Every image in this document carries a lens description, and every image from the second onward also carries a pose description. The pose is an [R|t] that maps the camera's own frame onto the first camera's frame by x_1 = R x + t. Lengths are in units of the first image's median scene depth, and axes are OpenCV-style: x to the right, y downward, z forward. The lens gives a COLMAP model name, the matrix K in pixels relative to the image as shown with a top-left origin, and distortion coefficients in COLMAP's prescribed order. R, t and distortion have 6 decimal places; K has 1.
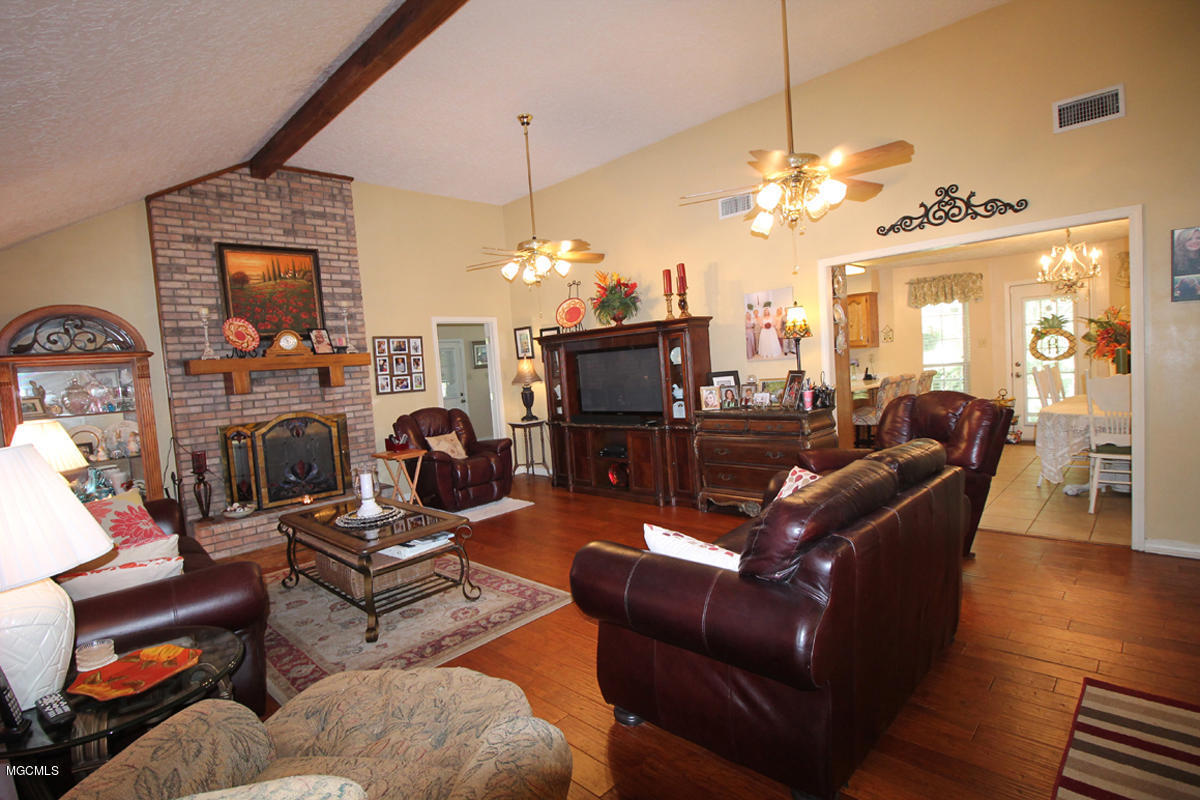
lens RADIAL K [[565.9, 0, 607.9], [0, 565.9, 380.1], [0, 0, 1]] dist [-0.001496, -0.000895]
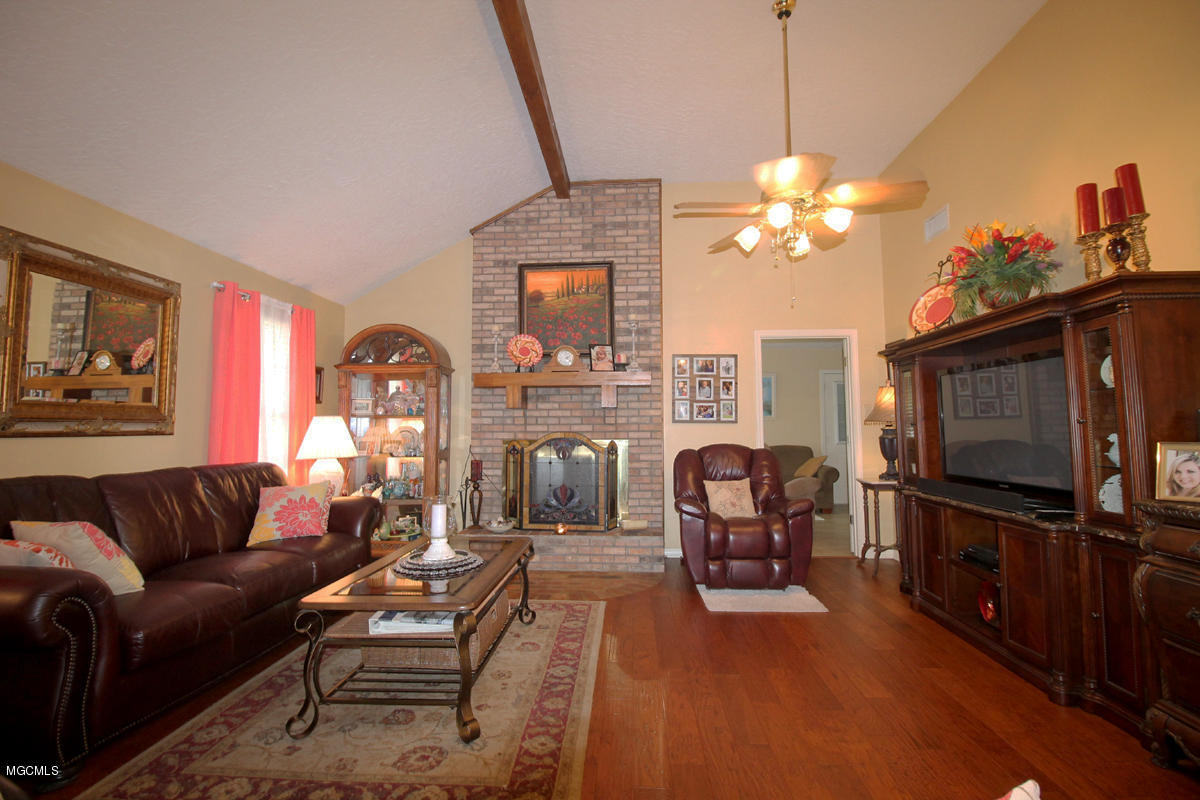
lens RADIAL K [[565.9, 0, 607.9], [0, 565.9, 380.1], [0, 0, 1]] dist [-0.001496, -0.000895]
pose [[0.651935, 0.003406, -0.758267, 0.198943], [-0.063862, 0.996684, -0.050430, 0.013119], [0.755581, 0.081302, 0.649990, 0.422432]]
